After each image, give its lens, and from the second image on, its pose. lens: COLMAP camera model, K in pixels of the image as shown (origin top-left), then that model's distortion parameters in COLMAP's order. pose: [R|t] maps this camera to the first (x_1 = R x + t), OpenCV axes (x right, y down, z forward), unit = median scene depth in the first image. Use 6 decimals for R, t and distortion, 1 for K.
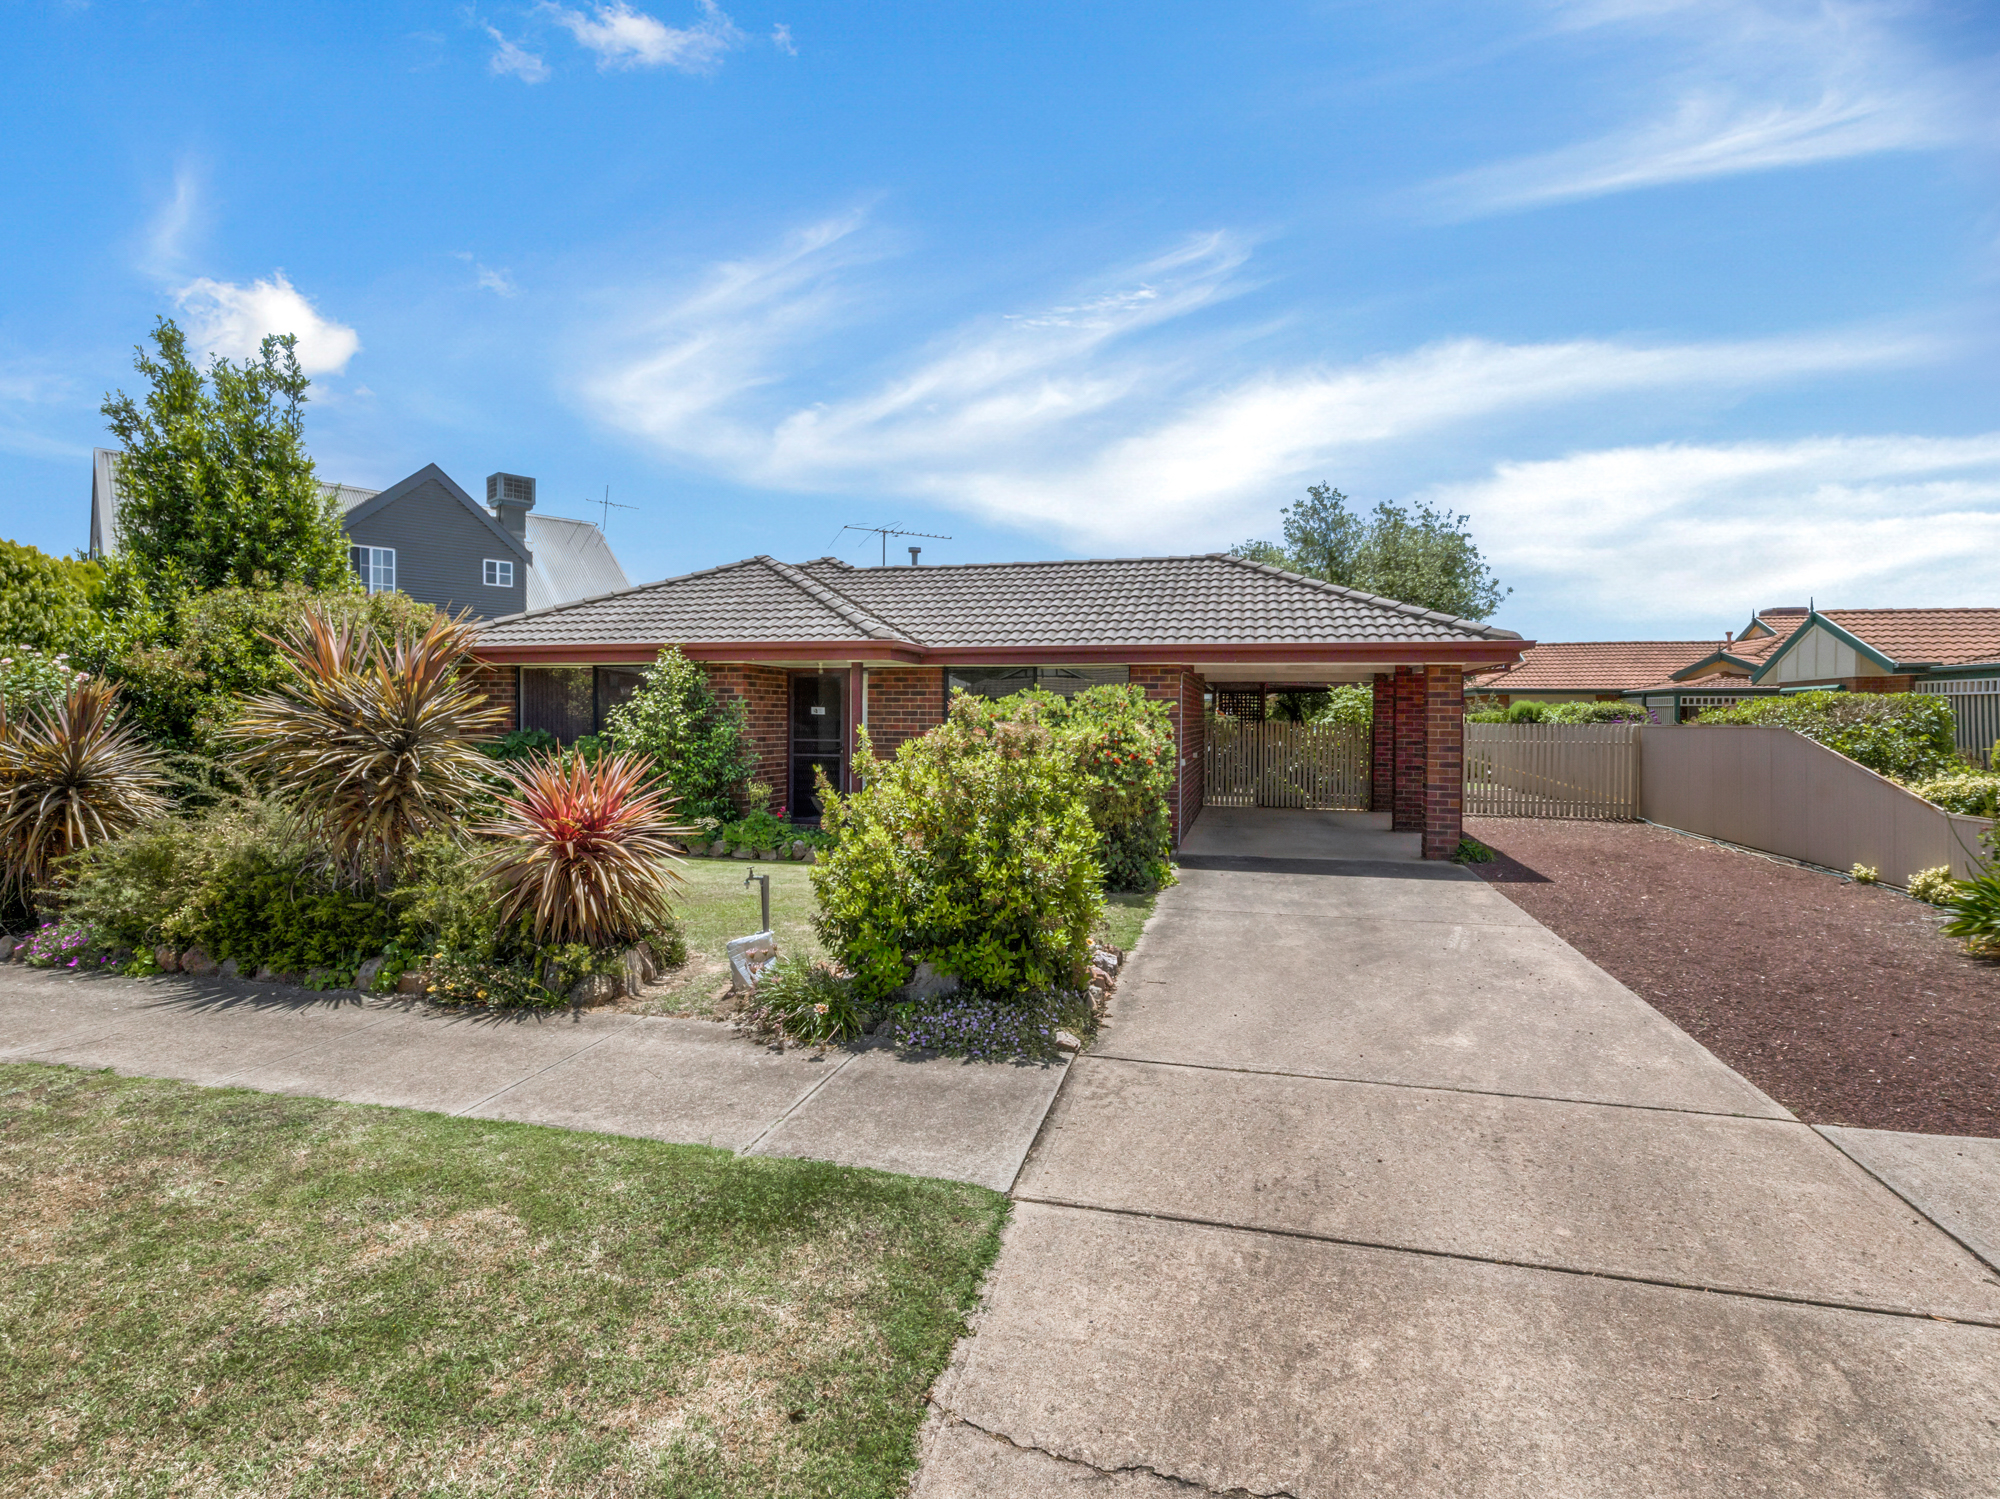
lens RADIAL K [[980.0, 0, 1018.9], [0, 980.0, 735.0], [0, 0, 1]] dist [0.000173, 0.000112]
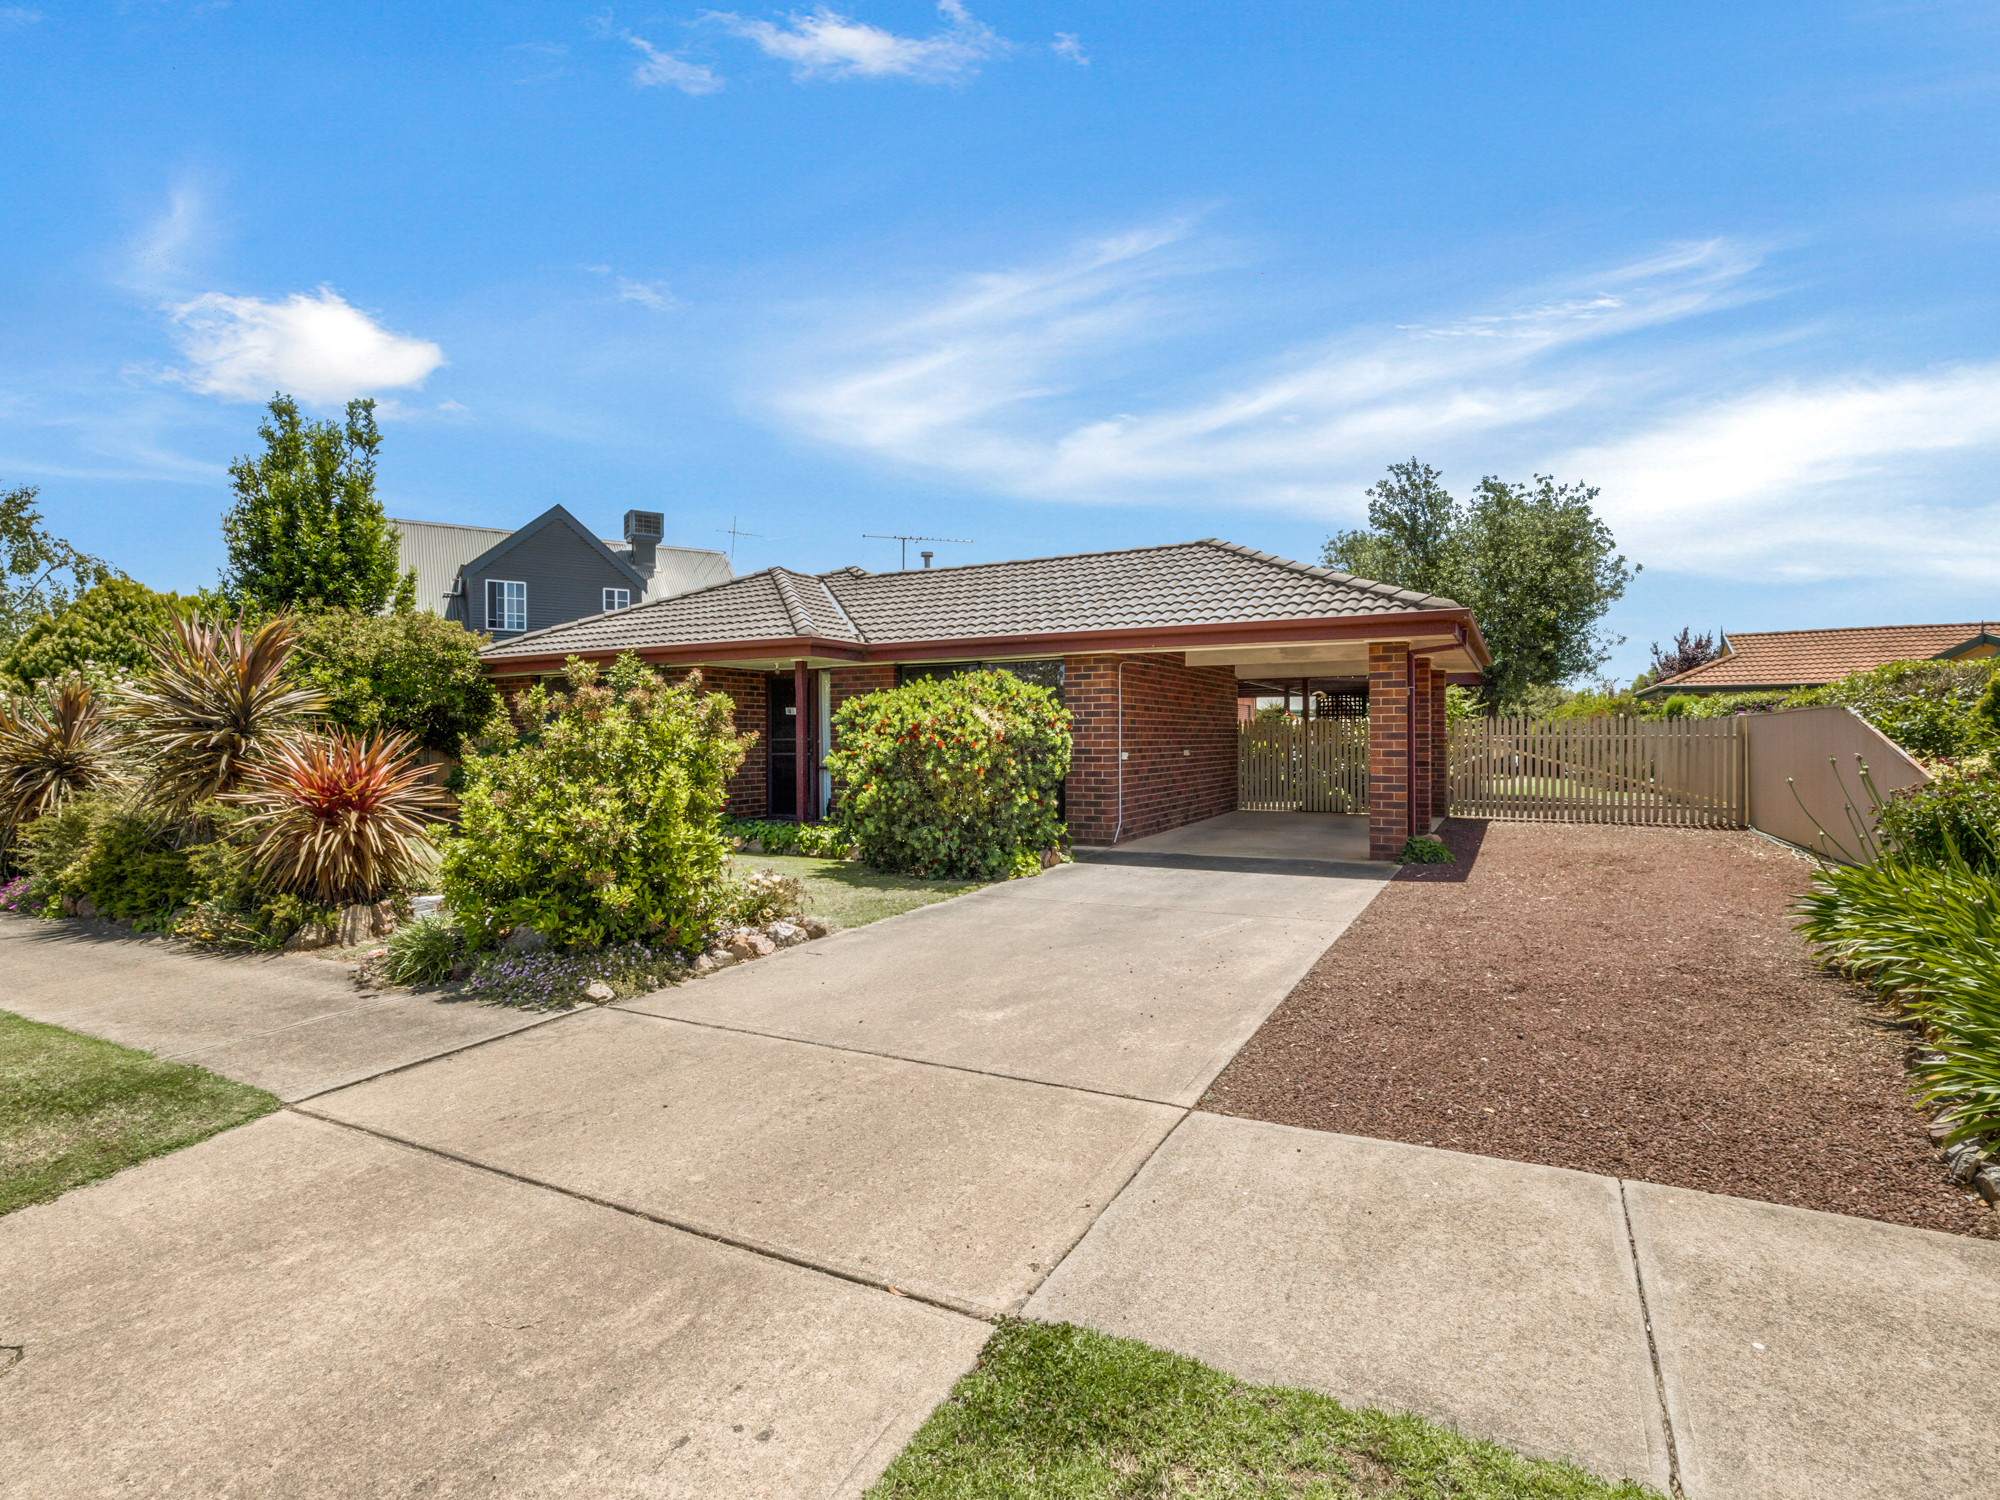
lens RADIAL K [[989.7, 0, 1021.3], [0, 989.7, 749.0], [0, 0, 1]] dist [0.000647, 0.000808]
pose [[0.973022, -0.010417, -0.230476, 0.373136], [0.008364, 0.999916, -0.009881, 0.037963], [0.230559, 0.007687, 0.973028, 0.051770]]
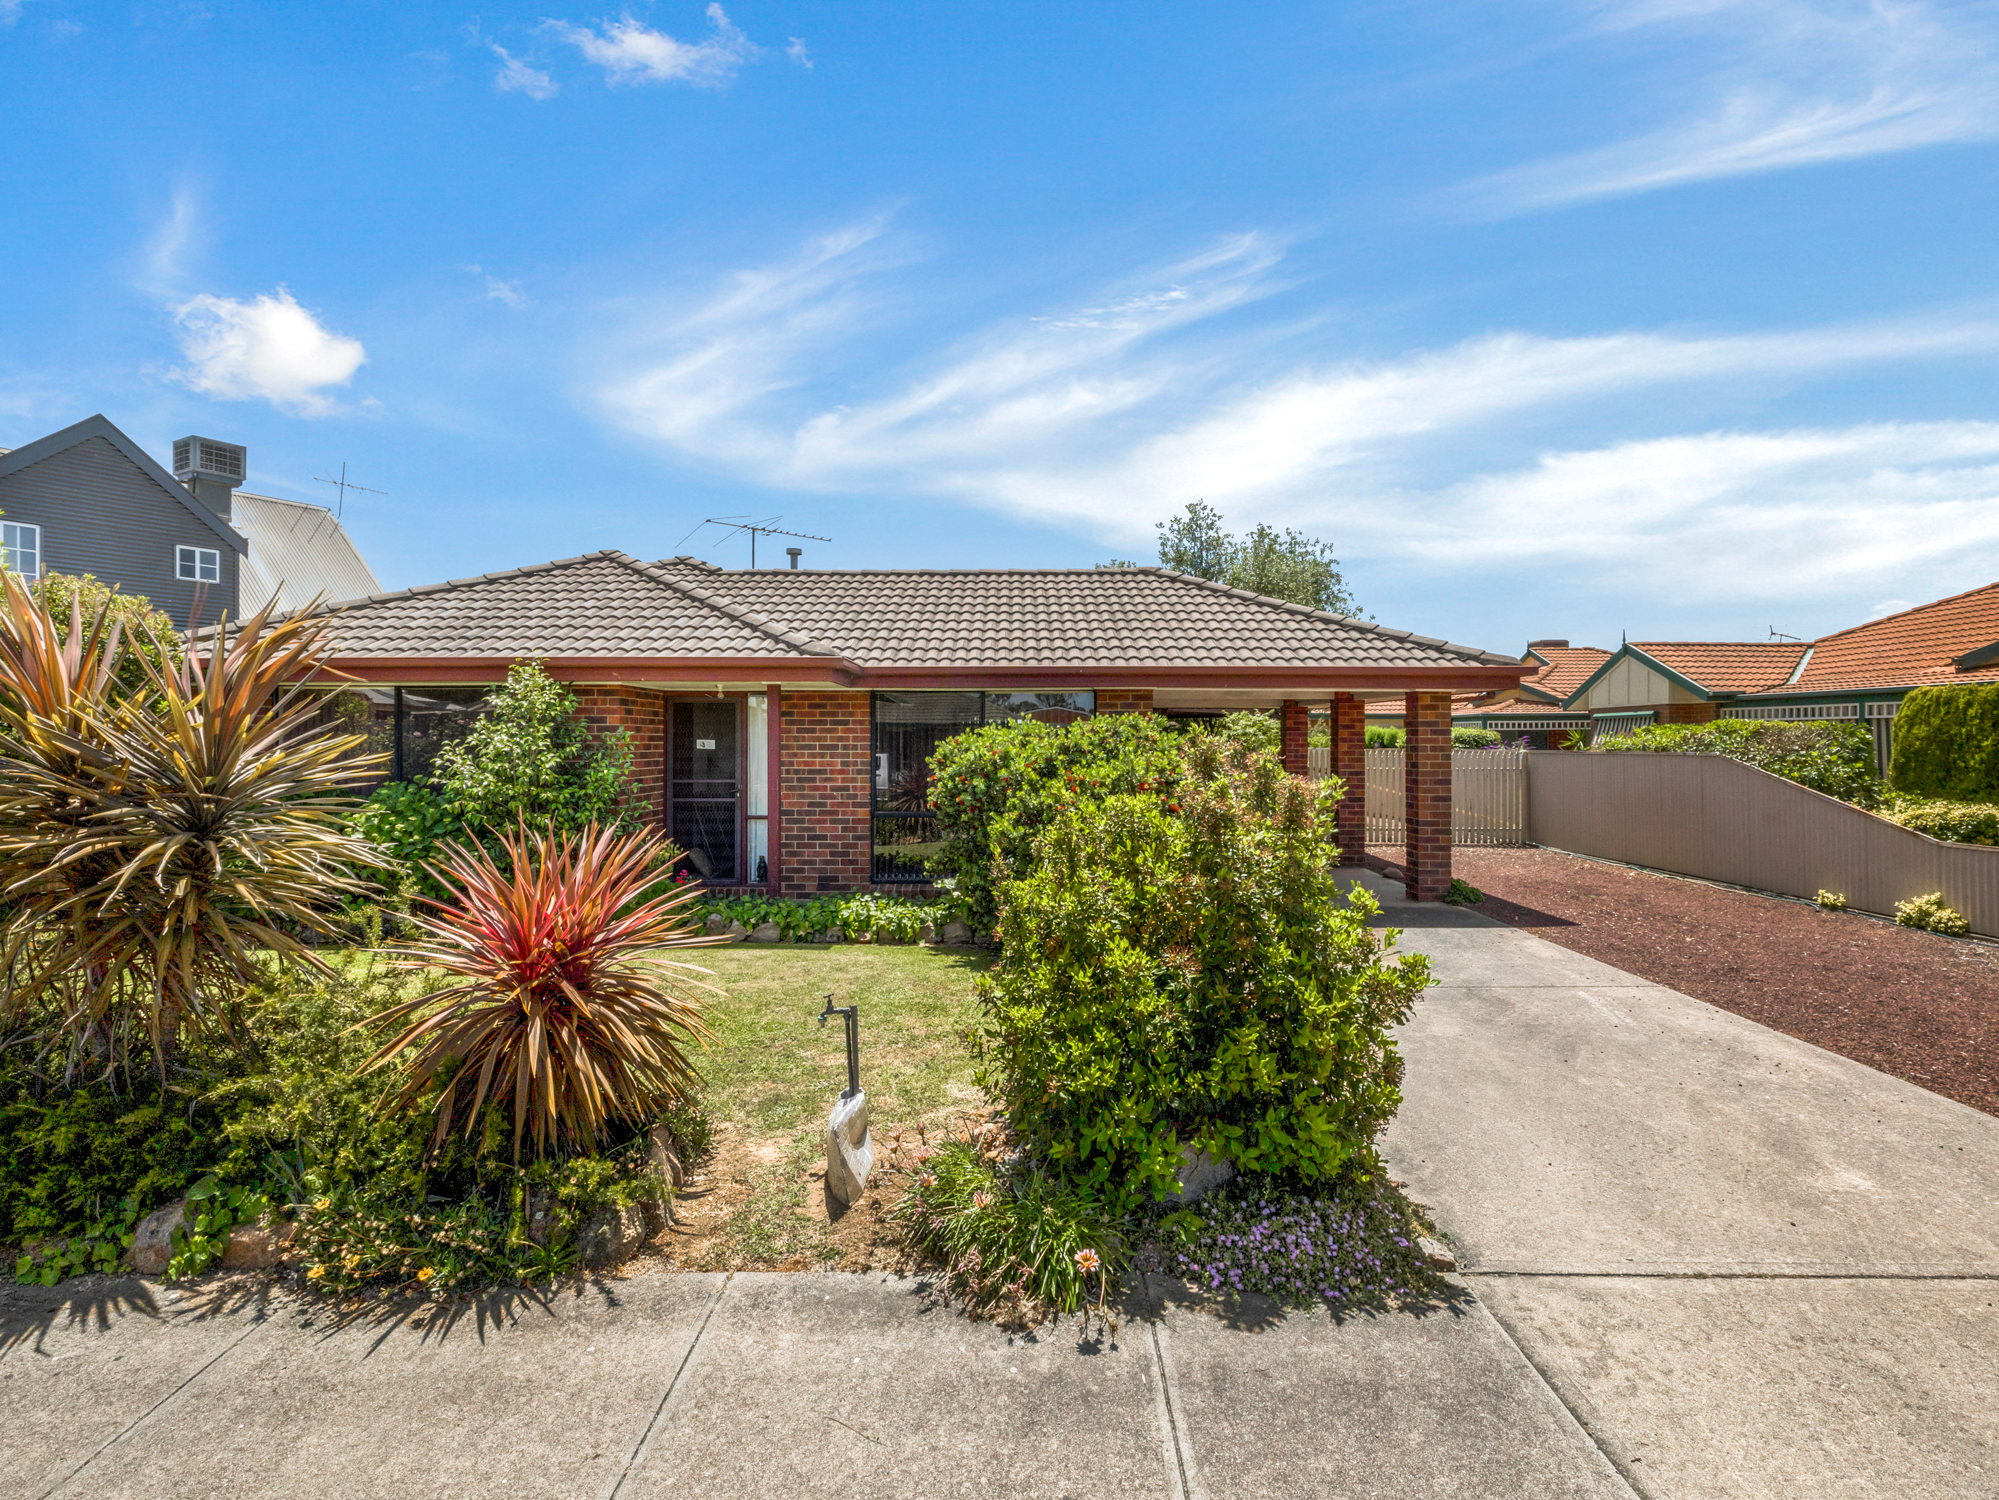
lens RADIAL K [[989.2, 0, 1020.8], [0, 989.2, 749.0], [0, 0, 1]] dist [0.000647, 0.000808]
pose [[0.971460, -0.008389, 0.237057, -0.200512], [0.010696, 0.999907, -0.008450, -0.015684], [-0.236964, 0.010745, 0.971459, 0.210741]]
